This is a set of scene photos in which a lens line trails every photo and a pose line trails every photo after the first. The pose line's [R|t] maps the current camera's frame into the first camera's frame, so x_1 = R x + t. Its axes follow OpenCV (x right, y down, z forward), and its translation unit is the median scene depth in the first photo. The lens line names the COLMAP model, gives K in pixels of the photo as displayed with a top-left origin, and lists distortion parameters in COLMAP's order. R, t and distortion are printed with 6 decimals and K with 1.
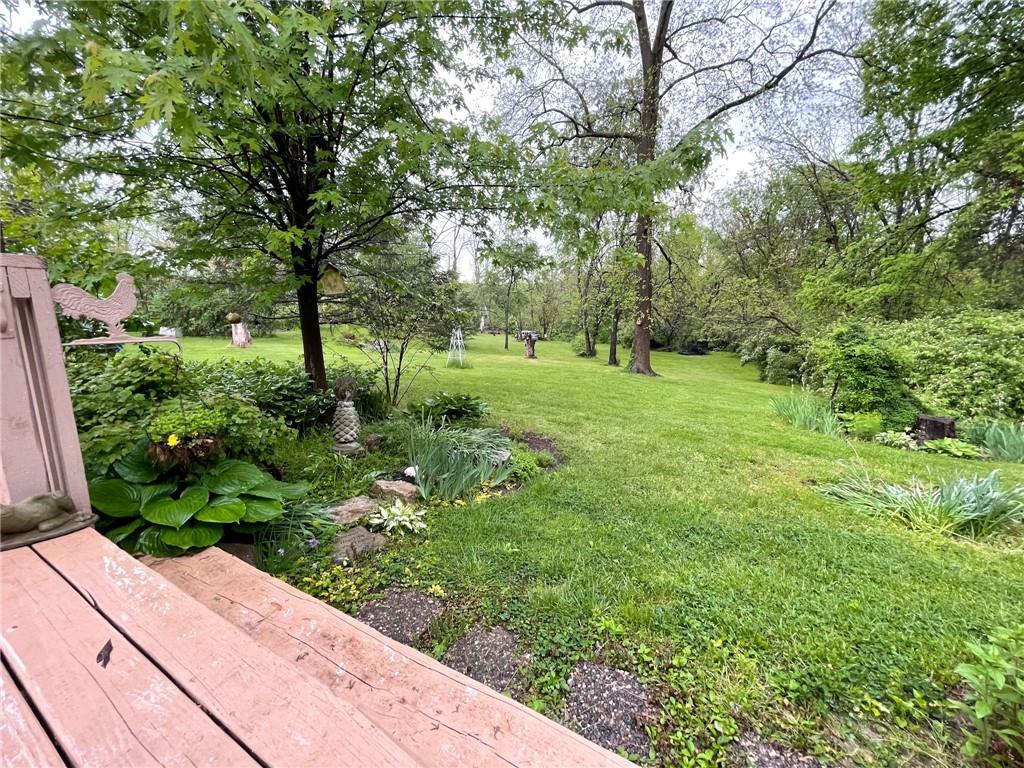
lens RADIAL K [[420.3, 0, 512.0], [0, 420.3, 384.0], [0, 0, 1]] dist [-0.001529, -0.000048]
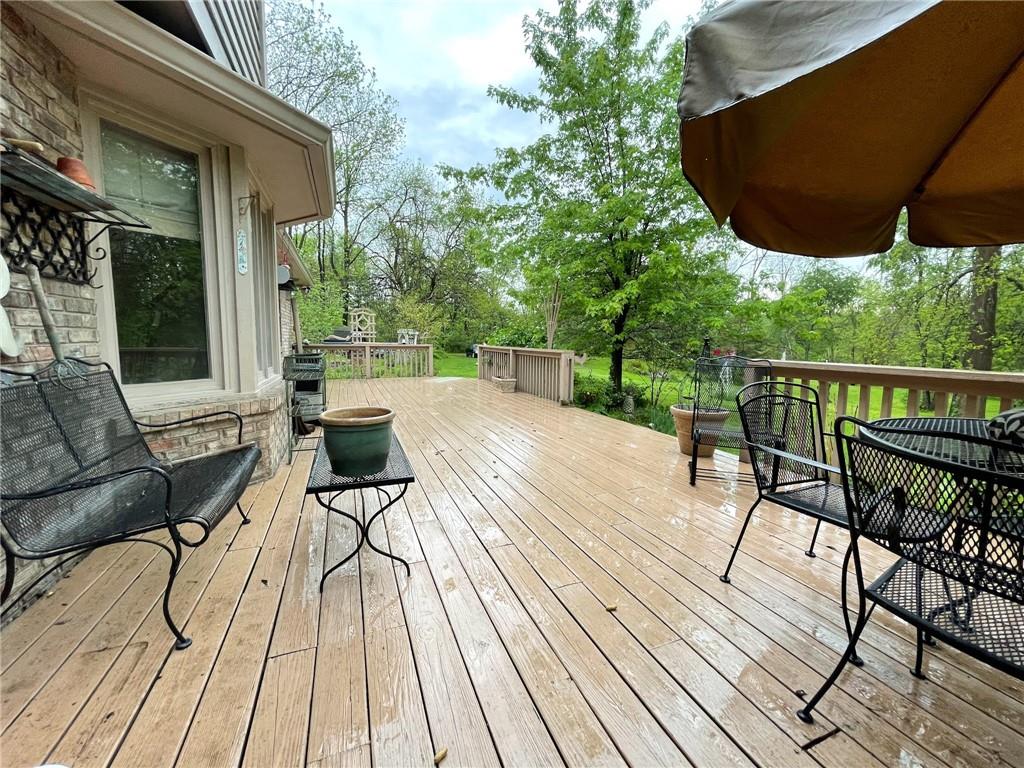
lens RADIAL K [[420.3, 0, 512.0], [0, 420.3, 384.0], [0, 0, 1]] dist [-0.001529, -0.000048]
pose [[0.787456, 0.091818, -0.609494, 0.378455], [-0.132529, 0.990936, -0.021945, 0.081087], [0.601955, 0.098057, 0.792487, -0.932678]]
